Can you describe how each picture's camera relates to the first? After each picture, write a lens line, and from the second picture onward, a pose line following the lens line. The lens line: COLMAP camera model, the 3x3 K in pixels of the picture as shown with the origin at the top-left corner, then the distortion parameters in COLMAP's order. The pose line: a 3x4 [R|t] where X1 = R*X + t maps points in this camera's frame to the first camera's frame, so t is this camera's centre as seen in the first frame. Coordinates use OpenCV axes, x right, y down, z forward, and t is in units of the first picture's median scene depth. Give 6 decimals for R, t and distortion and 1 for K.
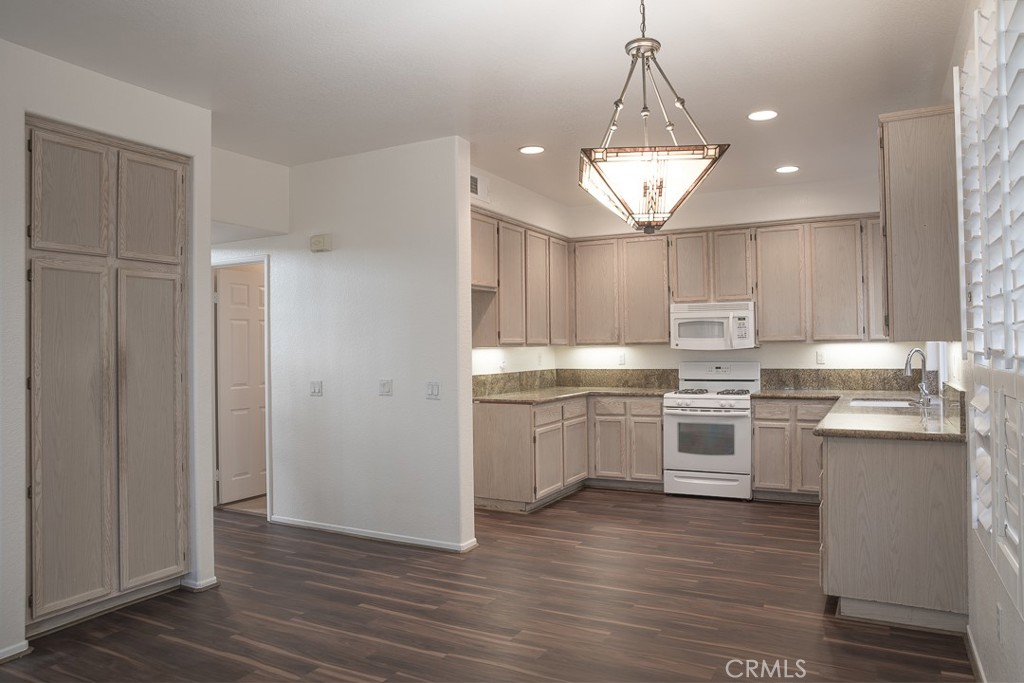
lens RADIAL K [[702.9, 0, 510.2], [0, 702.9, 335.8], [0, 0, 1]] dist [-0.107618, 0.084202]
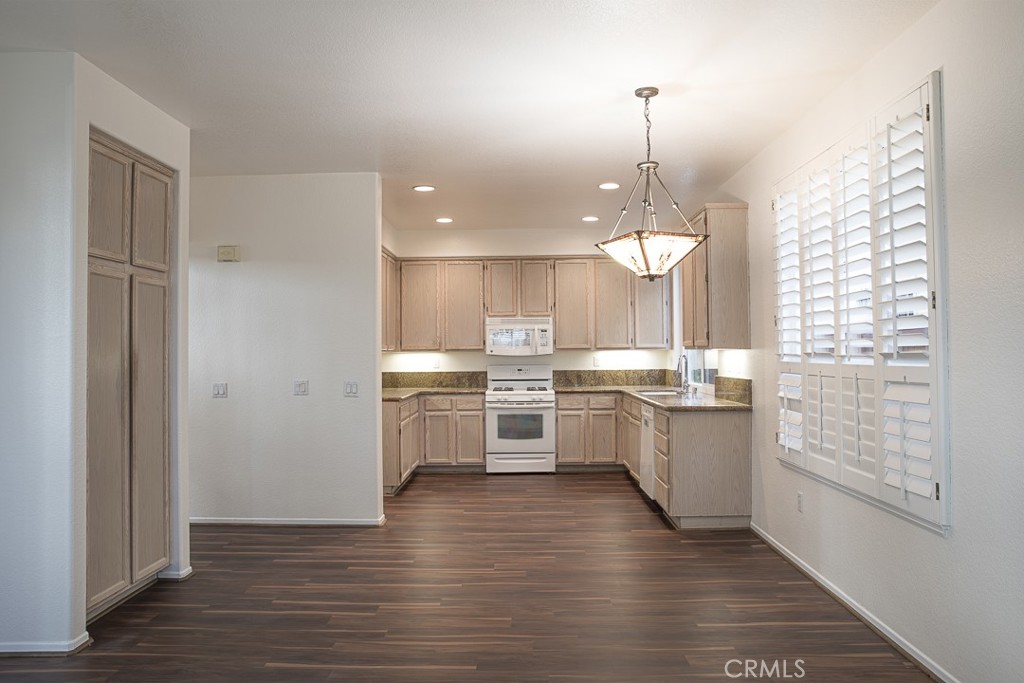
lens RADIAL K [[702.9, 0, 512.6], [0, 702.9, 336.1], [0, 0, 1]] dist [-0.107618, 0.084202]
pose [[0.889644, 0.013751, 0.456448, -0.310057], [-0.008882, 0.999878, -0.012811, 0.002195], [-0.456568, 0.007344, 0.889658, -0.114557]]
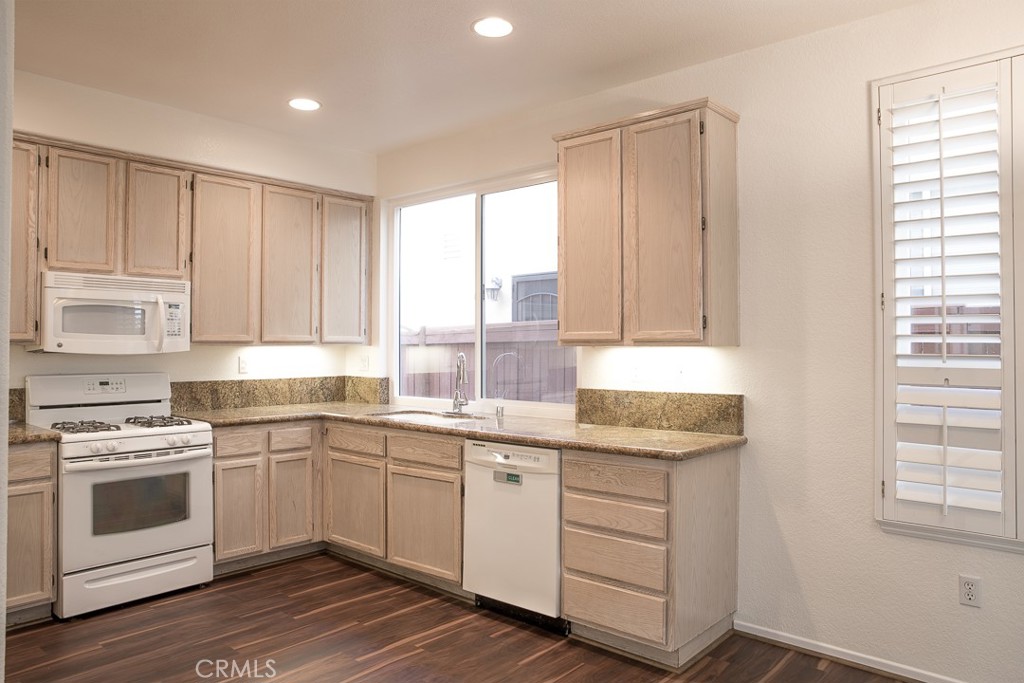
lens RADIAL K [[702.9, 0, 507.1], [0, 702.9, 336.7], [0, 0, 1]] dist [-0.107618, 0.084202]
pose [[0.235669, 0.024252, 0.971531, -0.222122], [-0.018786, 0.999615, -0.020396, 0.011475], [-0.971652, -0.013445, 0.236034, 0.563373]]
